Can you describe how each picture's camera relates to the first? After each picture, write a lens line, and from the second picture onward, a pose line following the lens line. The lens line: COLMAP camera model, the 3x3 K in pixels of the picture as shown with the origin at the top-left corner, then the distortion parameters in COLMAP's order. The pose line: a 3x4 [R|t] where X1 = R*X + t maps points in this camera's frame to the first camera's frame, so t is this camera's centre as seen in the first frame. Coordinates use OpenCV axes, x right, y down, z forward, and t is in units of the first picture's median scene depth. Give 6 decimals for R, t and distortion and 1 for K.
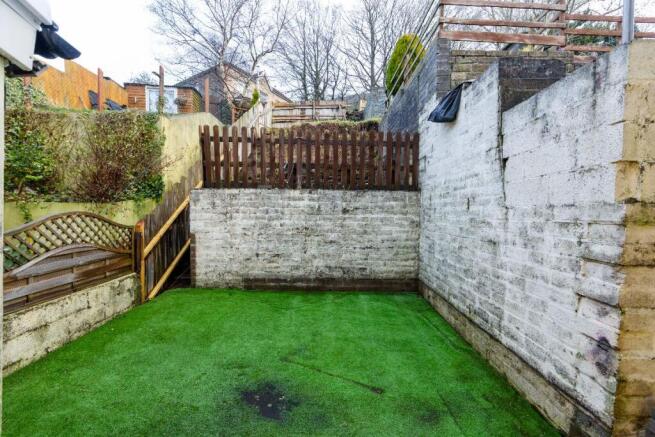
lens RADIAL K [[252.6, 0, 327.5], [0, 252.6, 218.5], [0, 0, 1]] dist [-0.001040, 0.000021]
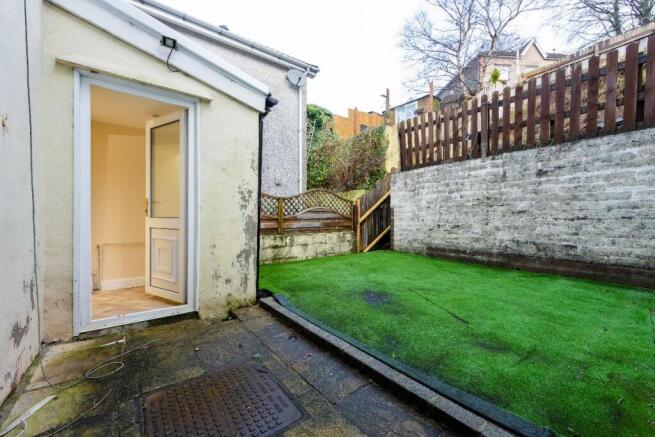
lens RADIAL K [[252.6, 0, 327.5], [0, 252.6, 218.5], [0, 0, 1]] dist [-0.001040, 0.000021]
pose [[0.587904, -0.002166, -0.808928, 0.322777], [-0.009855, 0.999903, -0.009839, 0.130532], [0.808871, 0.013757, 0.587826, -0.020045]]
